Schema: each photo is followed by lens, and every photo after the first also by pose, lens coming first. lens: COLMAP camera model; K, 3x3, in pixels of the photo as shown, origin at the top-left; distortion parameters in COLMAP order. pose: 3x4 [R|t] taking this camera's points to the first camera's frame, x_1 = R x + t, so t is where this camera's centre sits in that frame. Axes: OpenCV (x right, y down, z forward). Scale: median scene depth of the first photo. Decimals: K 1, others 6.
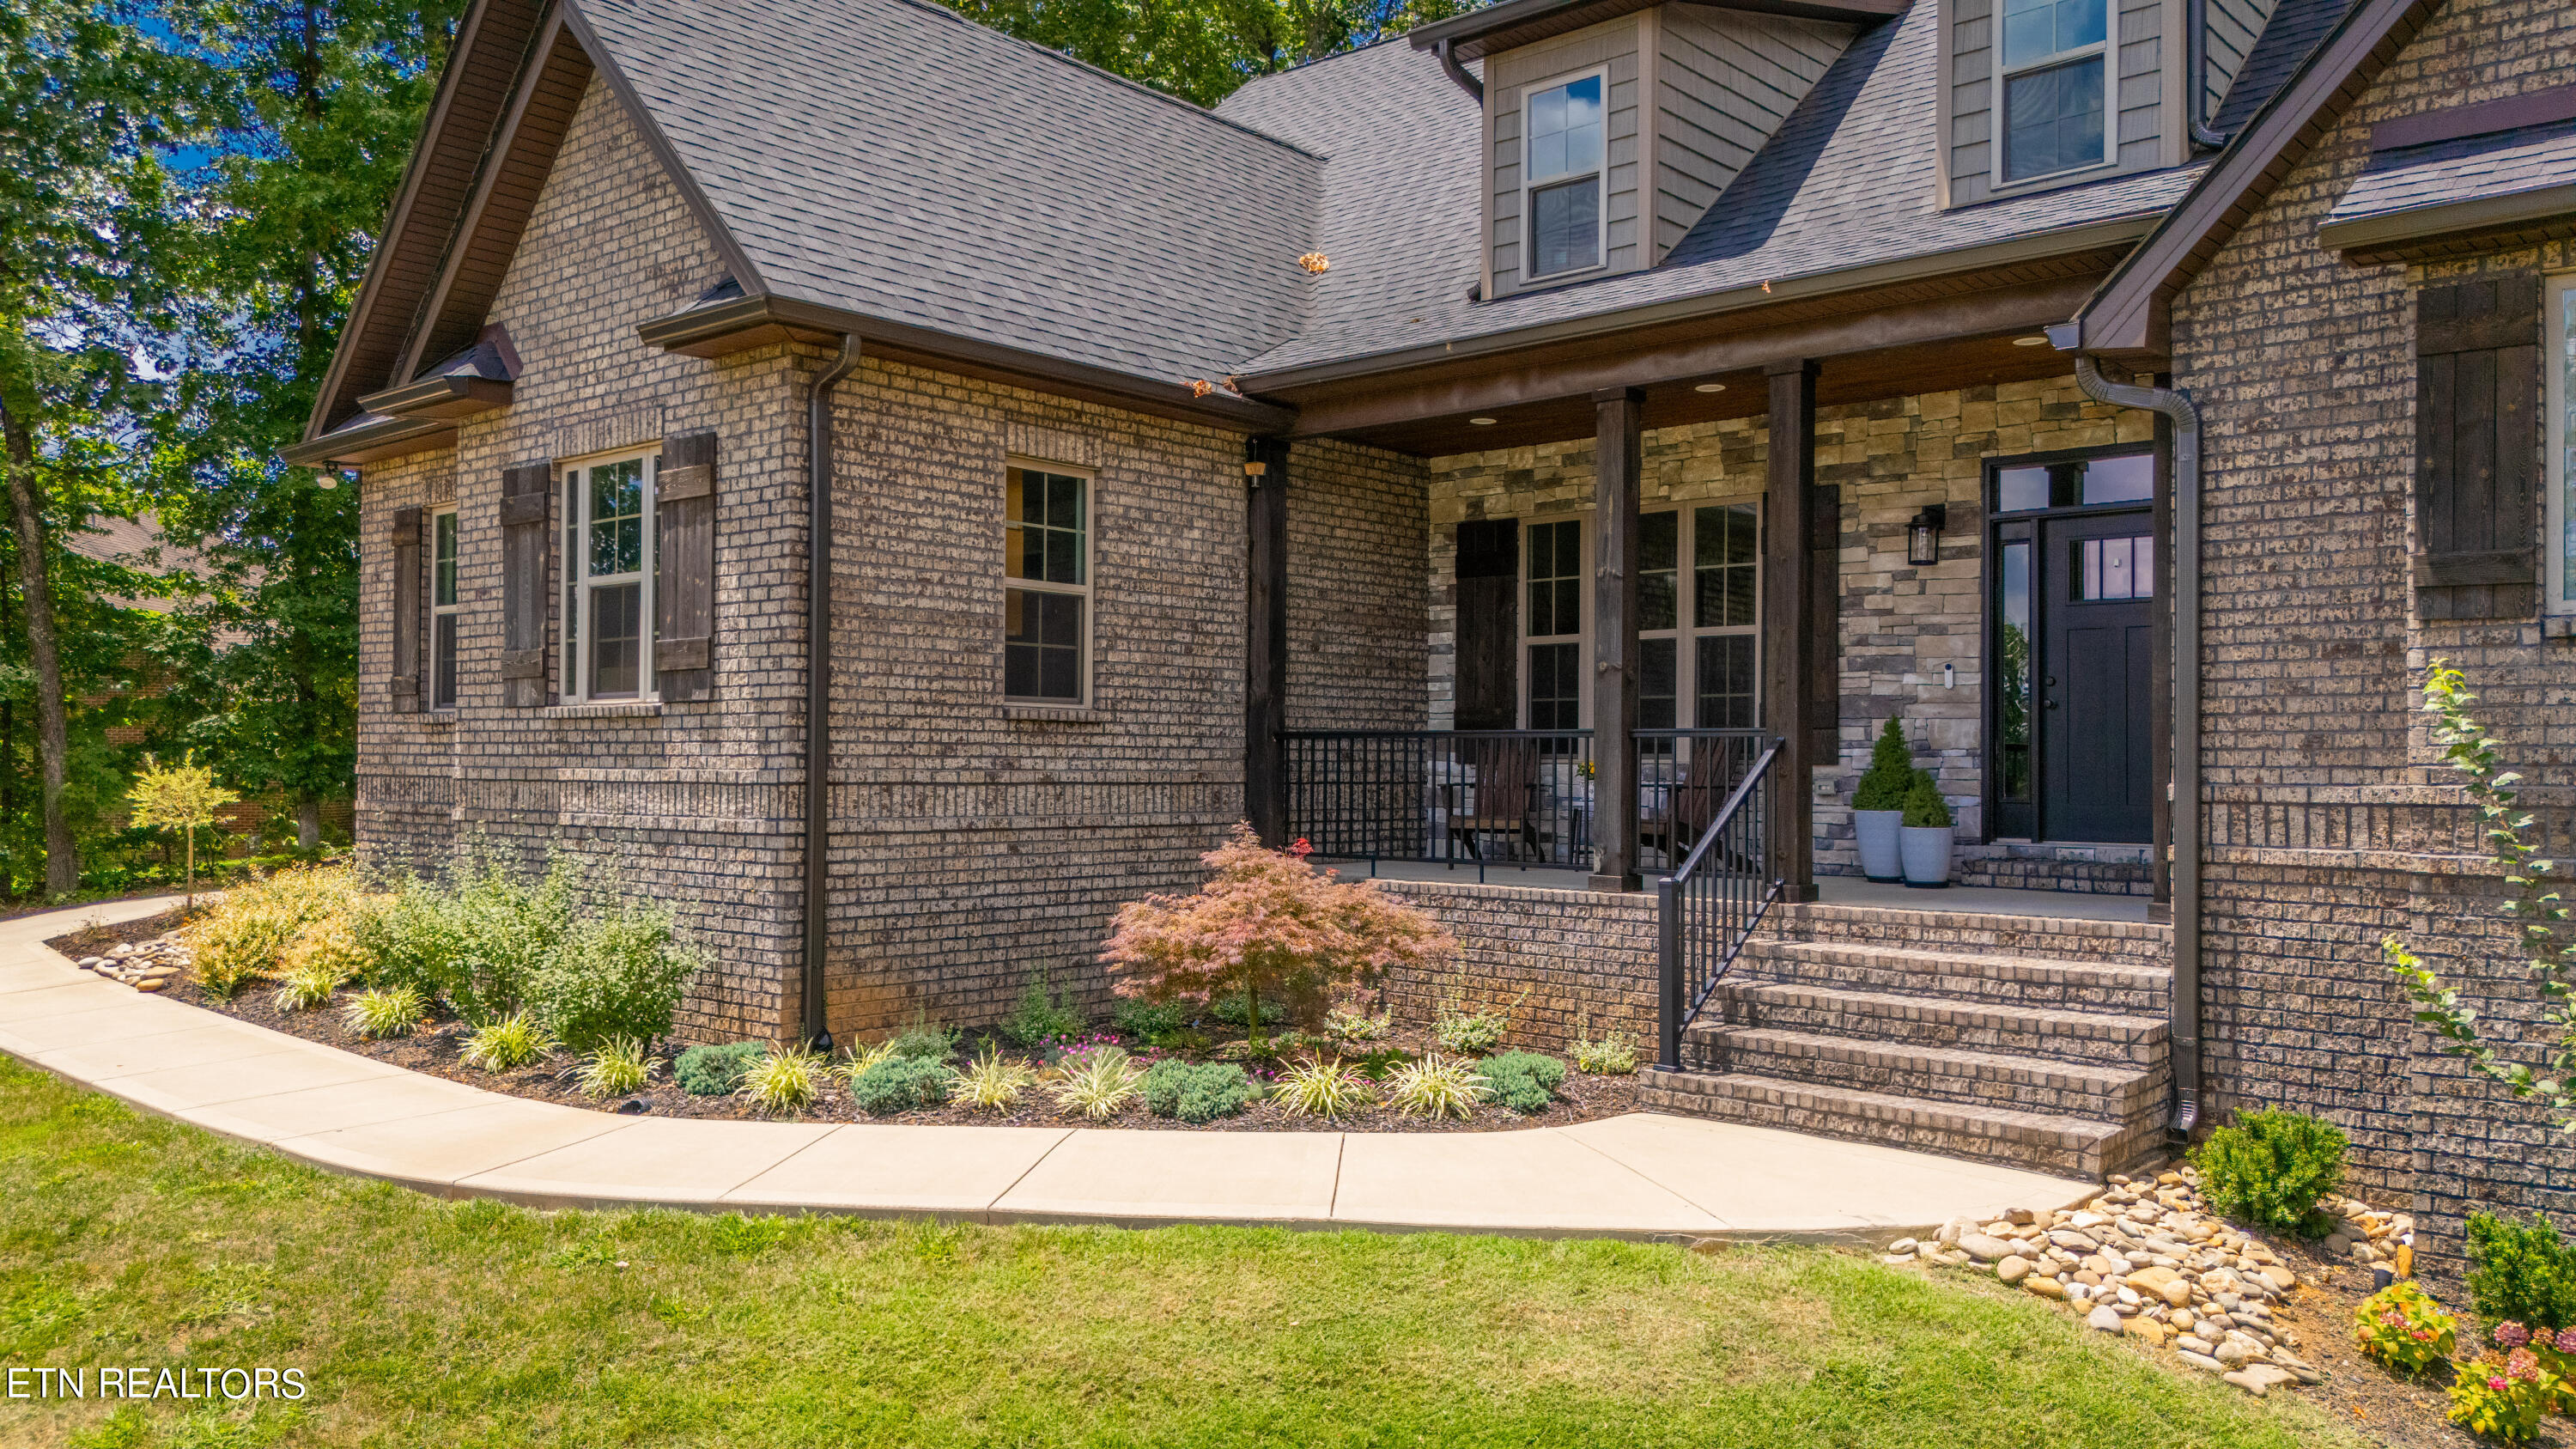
lens RADIAL K [[1861.9, 0, 1311.7], [0, 1861.9, 719.6], [0, 0, 1]] dist [0.069801, -0.084908]
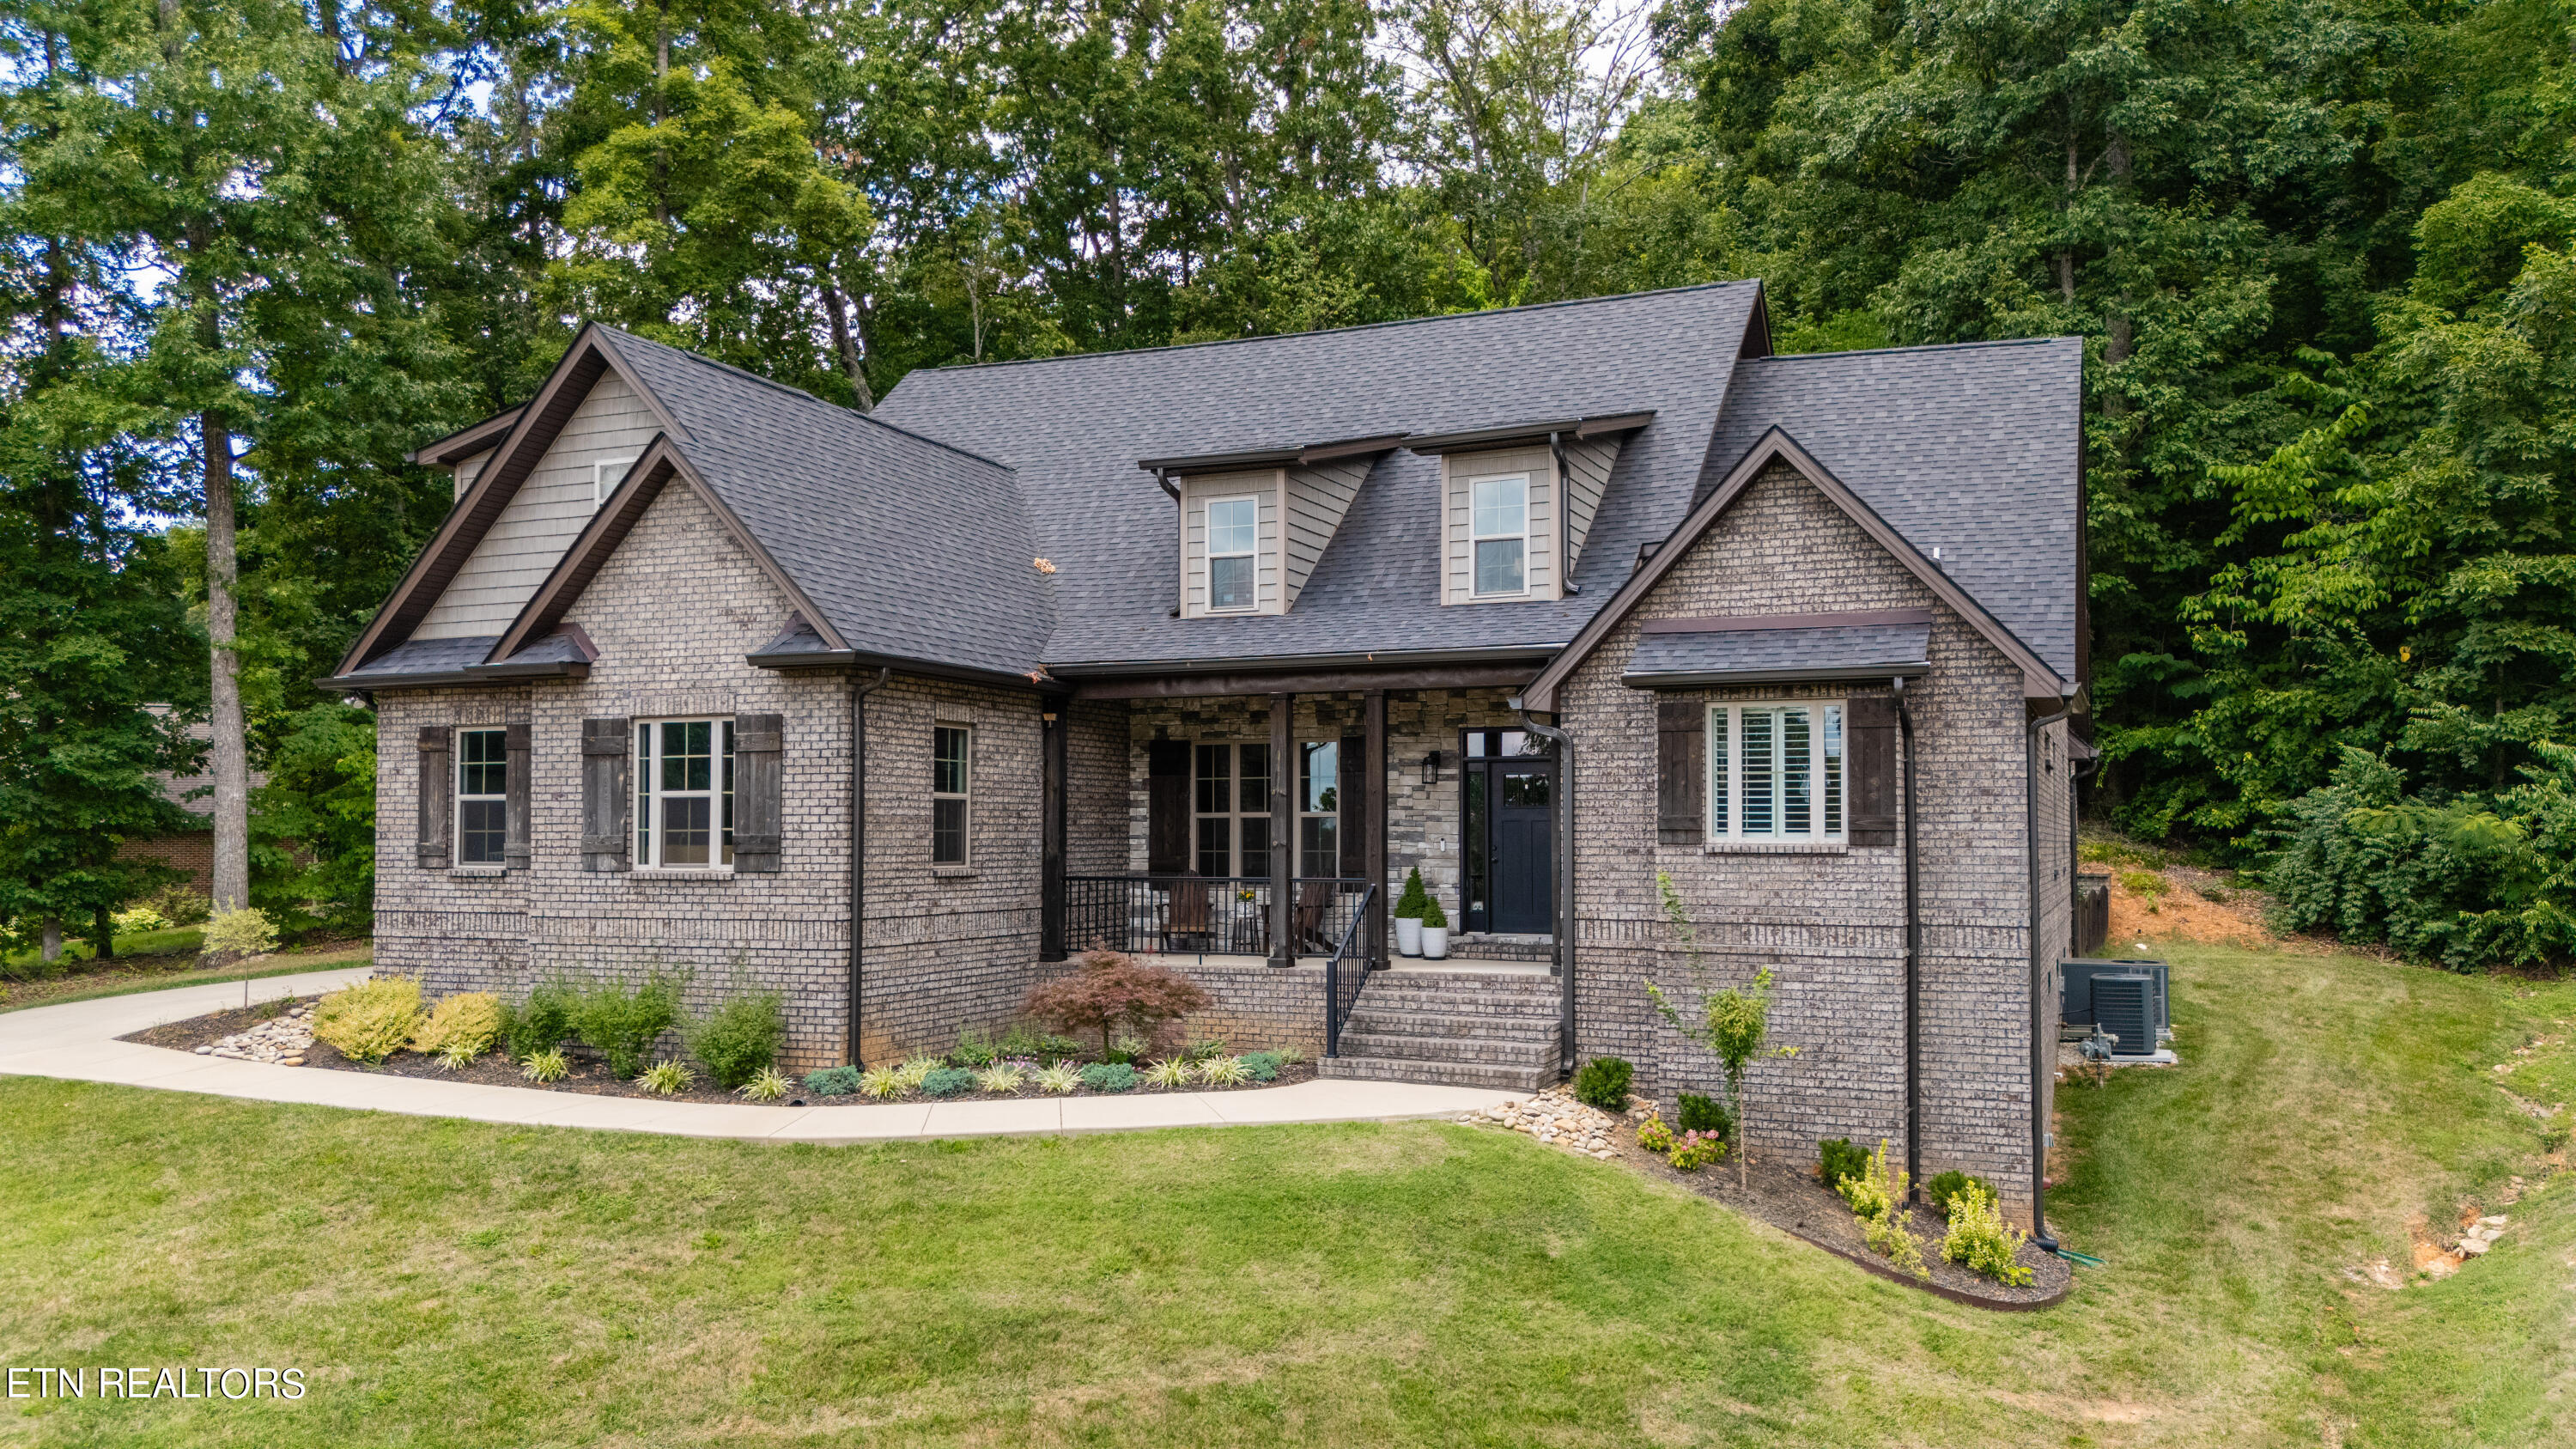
lens RADIAL K [[1804.5, 0, 1288.4], [0, 1804.5, 761.4], [0, 0, 1]] dist [0.062044, -0.044855]
pose [[0.951189, 0.004824, 0.308573, -0.379257], [0.000093, 0.999873, -0.015919, -0.081874], [-0.308610, 0.015171, 0.951068, -0.691769]]
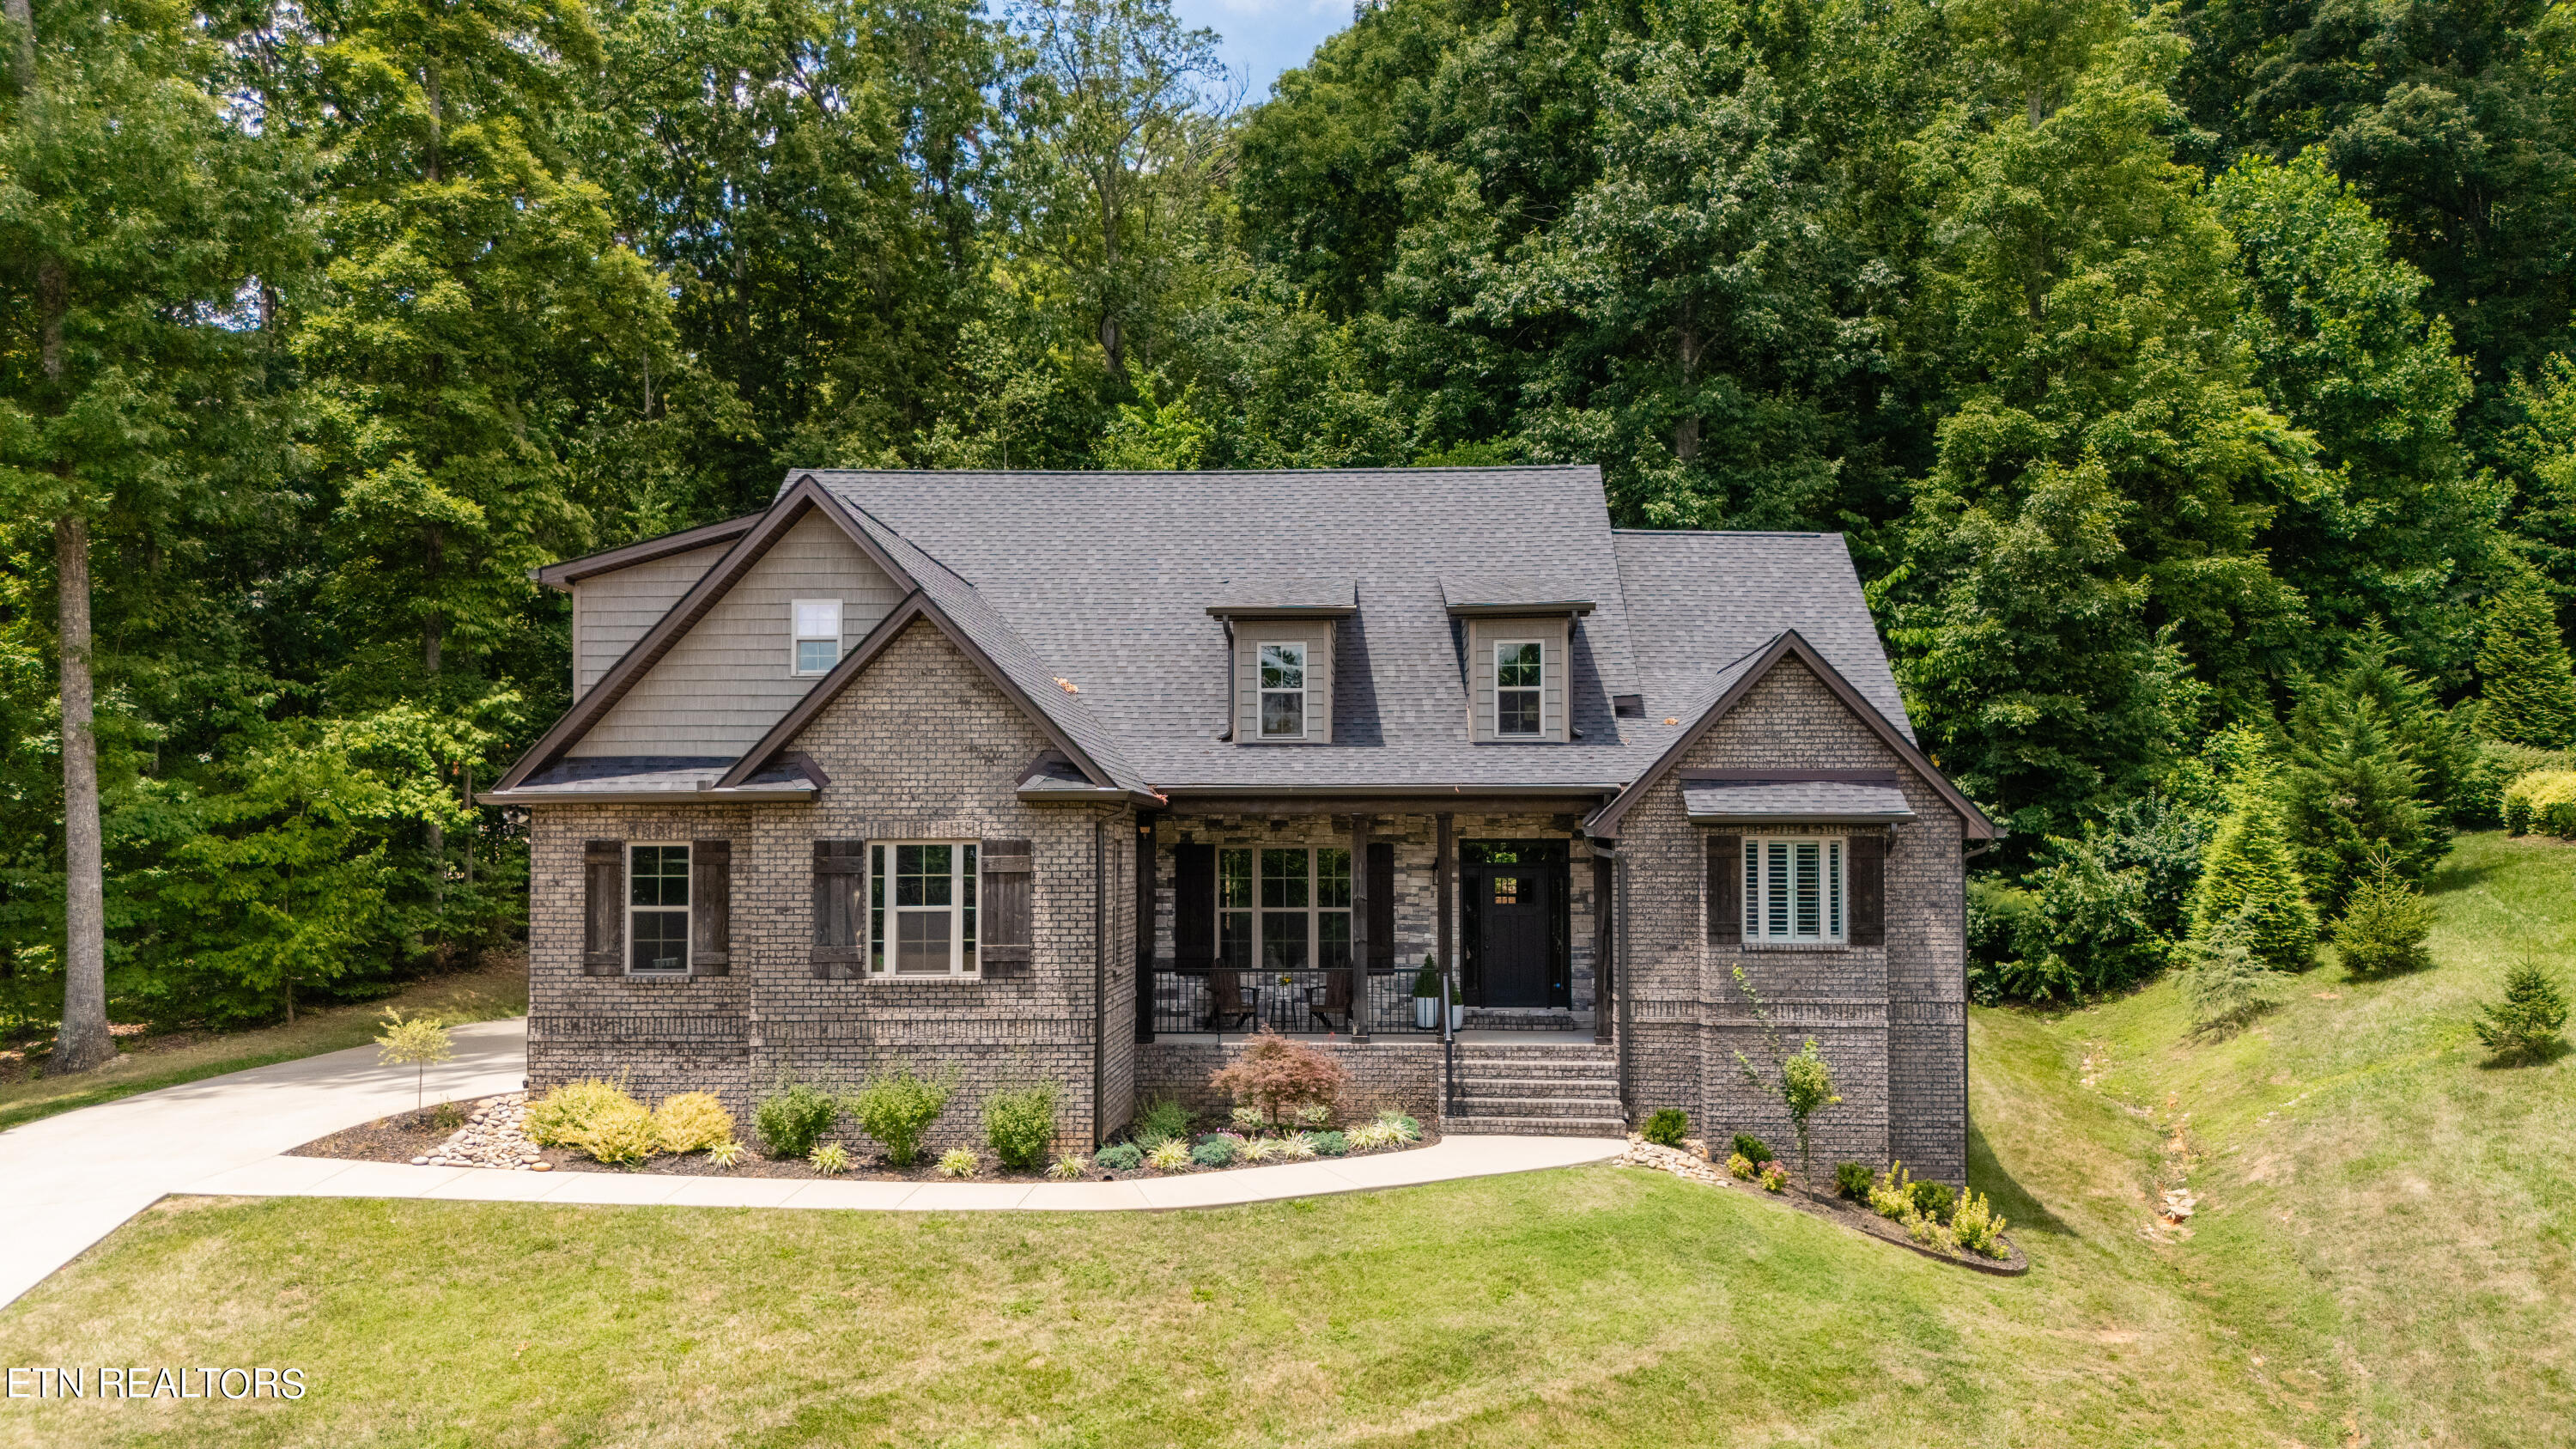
lens RADIAL K [[1847.2, 0, 1238.6], [0, 1847.2, 764.7], [0, 0, 1]] dist [0.134057, -0.272573]
pose [[0.795511, 0.021896, 0.605543, -1.291123], [-0.005808, 0.999577, -0.028513, -0.173756], [-0.605911, 0.019166, 0.795301, -0.661592]]
